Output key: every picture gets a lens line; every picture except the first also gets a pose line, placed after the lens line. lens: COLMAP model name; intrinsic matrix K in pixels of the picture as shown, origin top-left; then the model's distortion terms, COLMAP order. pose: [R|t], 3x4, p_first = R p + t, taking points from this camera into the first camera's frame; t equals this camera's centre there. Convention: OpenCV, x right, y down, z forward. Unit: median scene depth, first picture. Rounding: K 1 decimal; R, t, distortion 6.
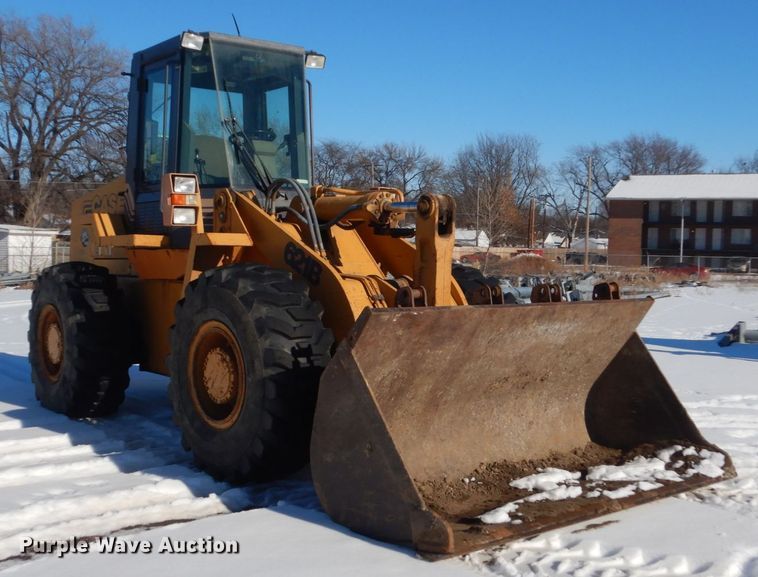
lens RADIAL K [[1001.0, 0, 378.0], [0, 1001.0, 287.1], [0, 0, 1]] dist [0.011190, -0.011433]
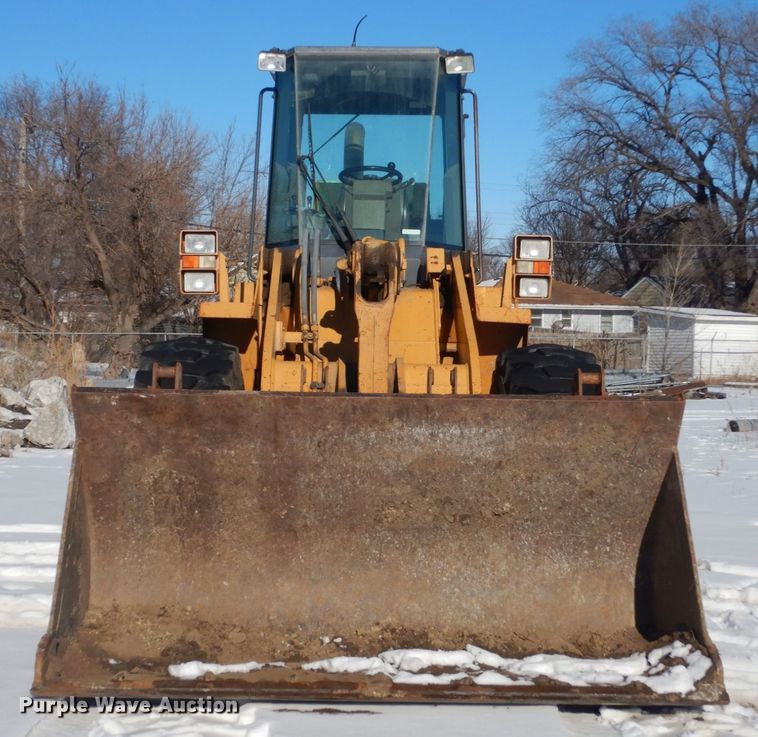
lens RADIAL K [[1514.4, 0, 291.0], [0, 1514.4, 336.7], [0, 0, 1]] dist [0.002090, -0.093810]
pose [[0.739504, 0.000878, -0.673152, 0.746528], [-0.031779, 0.998930, -0.033609, 0.013078], [0.672402, 0.046247, 0.738740, 0.163117]]
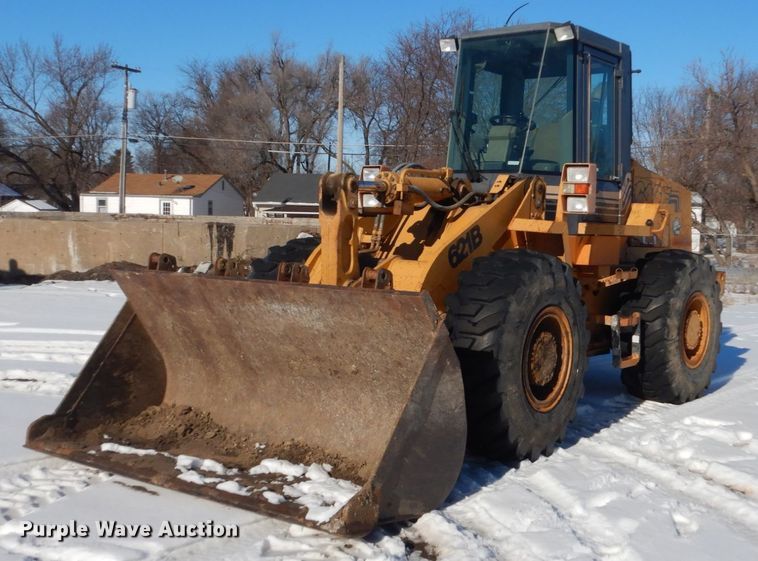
lens RADIAL K [[941.3, 0, 379.7], [0, 941.3, 280.2], [0, 0, 1]] dist [0.012930, 0.013540]
pose [[0.205044, 0.057397, -0.977068, 1.001338], [-0.063818, 0.996939, 0.045171, -0.030201], [0.976670, 0.053093, 0.208079, 0.852518]]
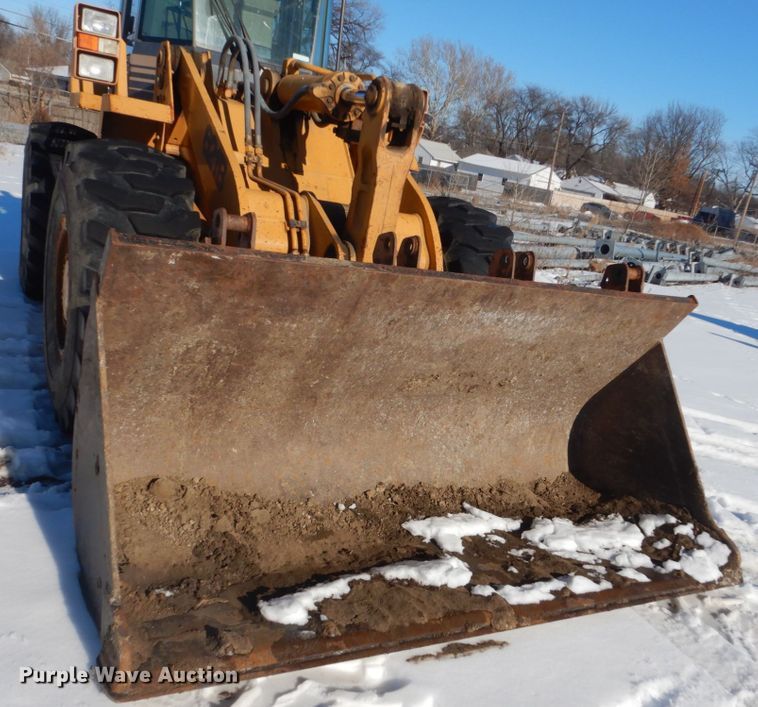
lens RADIAL K [[797.8, 0, 414.7], [0, 797.8, 410.2], [0, 0, 1]] dist [0.002700, 0.001744]
pose [[0.967783, 0.213552, -0.133385, 0.185940], [-0.175475, 0.951964, 0.250944, -0.020528], [0.180567, -0.219454, 0.958768, 0.453920]]
